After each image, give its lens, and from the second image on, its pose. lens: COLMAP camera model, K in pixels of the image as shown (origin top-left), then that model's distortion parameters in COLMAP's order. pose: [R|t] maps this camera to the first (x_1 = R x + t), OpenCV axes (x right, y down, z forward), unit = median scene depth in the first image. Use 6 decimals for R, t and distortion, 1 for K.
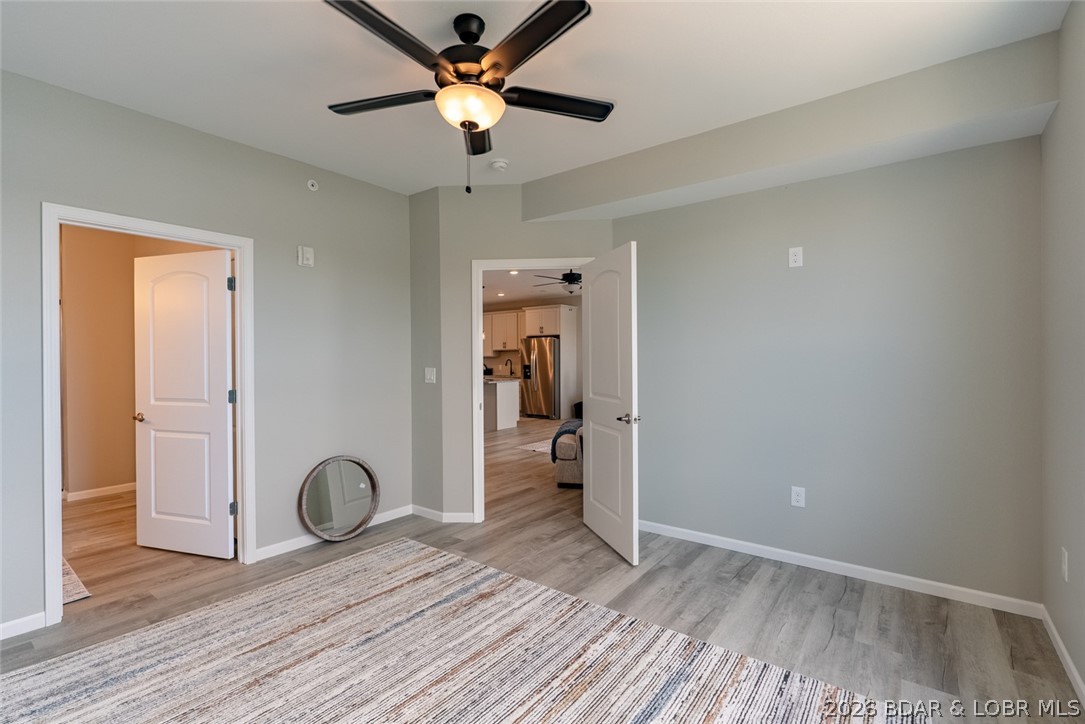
lens RADIAL K [[493.1, 0, 543.6], [0, 493.1, 359.2], [0, 0, 1]] dist [-0.000870, 0.000486]
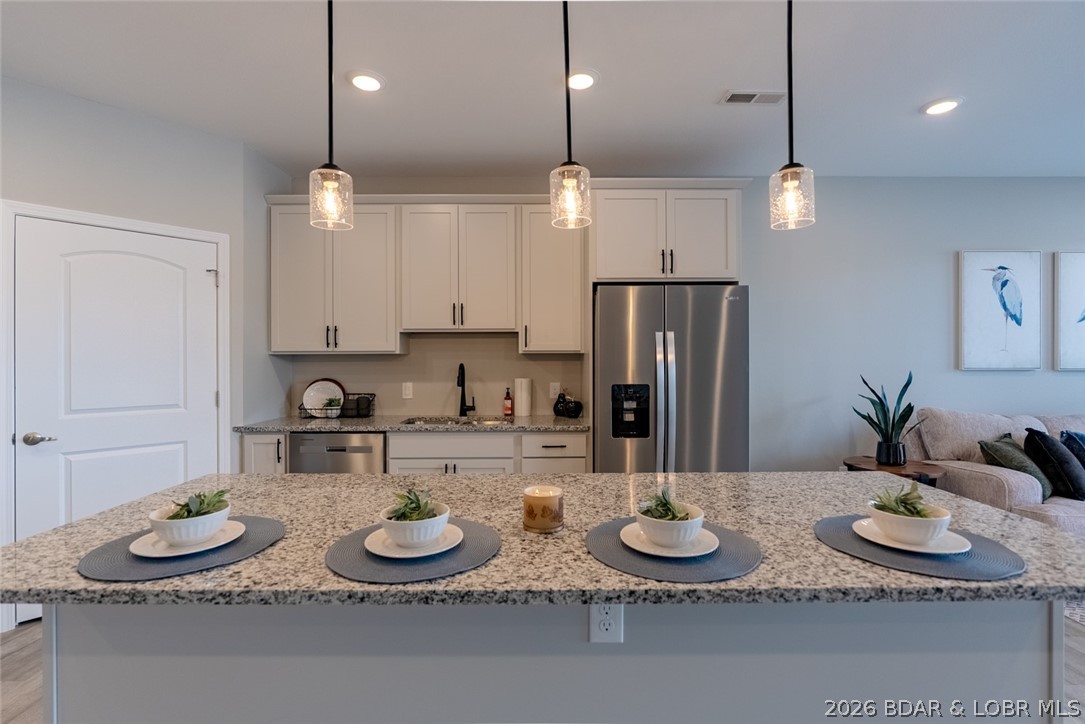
lens RADIAL K [[493.1, 0, 541.2], [0, 493.1, 358.5], [0, 0, 1]] dist [-0.000870, 0.000486]
pose [[0.793251, 0.001751, 0.608892, -0.211328], [-0.000189, 0.999997, -0.002630, -0.001842], [-0.608895, 0.001971, 0.793249, 0.740675]]
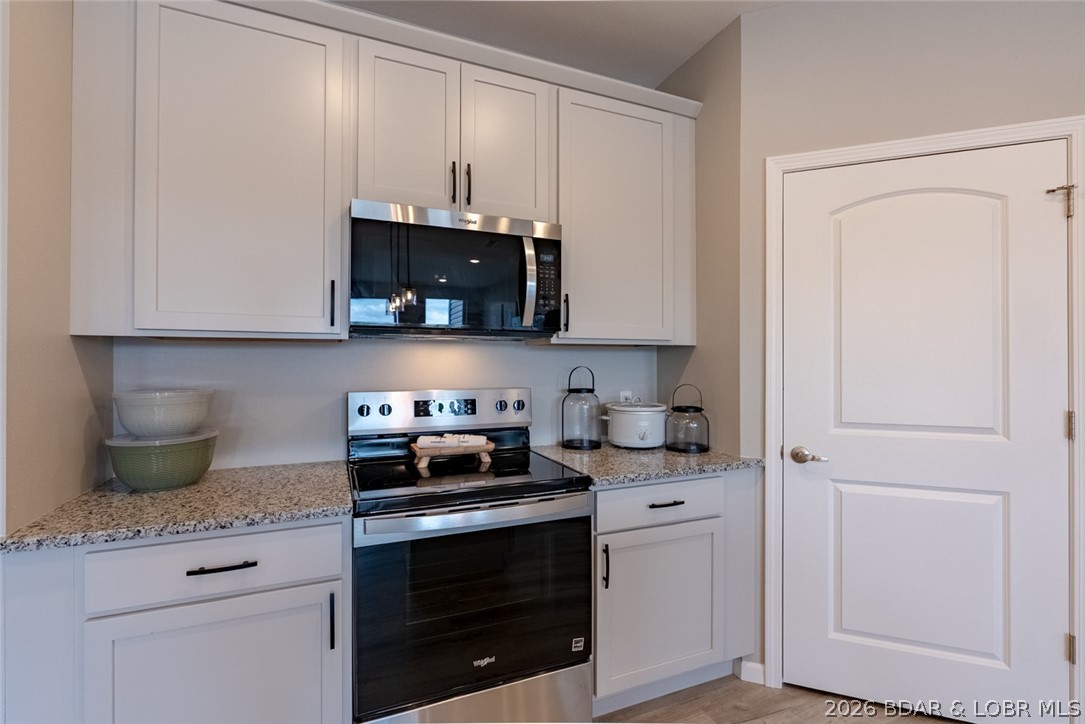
lens RADIAL K [[493.1, 0, 542.9], [0, 493.1, 364.4], [0, 0, 1]] dist [-0.000870, 0.000486]
pose [[0.877015, 0.004482, -0.480442, -0.250384], [-0.011694, 0.999859, -0.012020, 0.004693], [0.480321, 0.016160, 0.876944, 0.851160]]
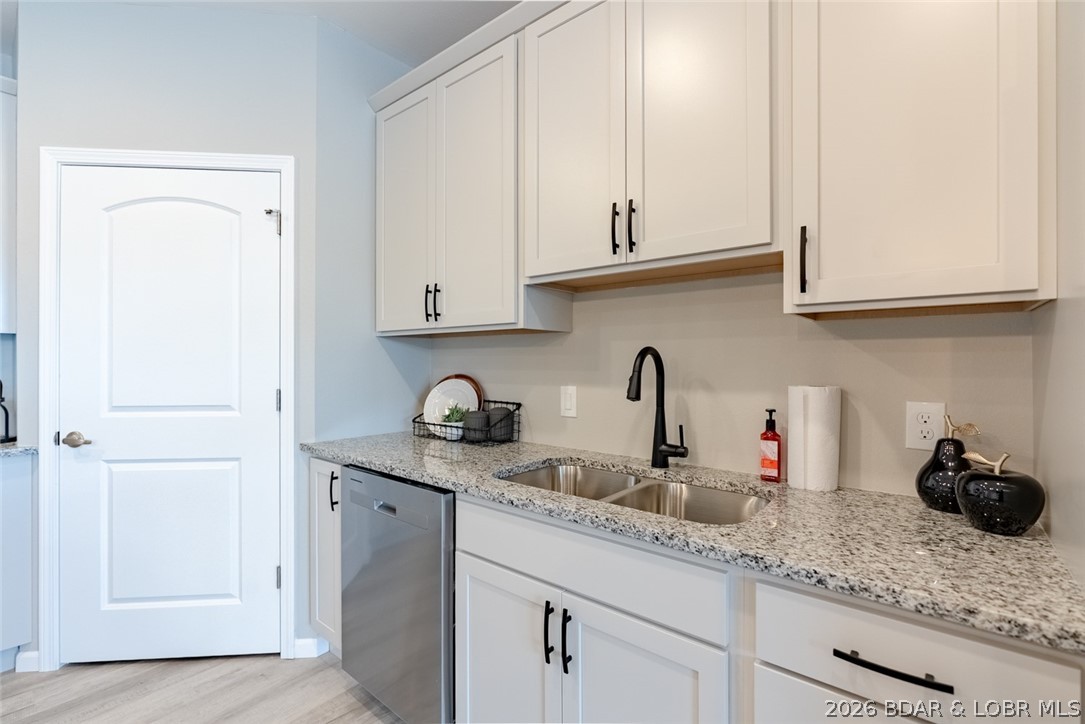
lens RADIAL K [[493.1, 0, 539.4], [0, 493.1, 353.8], [0, 0, 1]] dist [-0.000870, 0.000486]
pose [[0.998942, 0.002564, -0.045916, -0.092946], [-0.003129, 0.999920, -0.012231, 0.003845], [0.045881, 0.012362, 0.998870, 0.873141]]
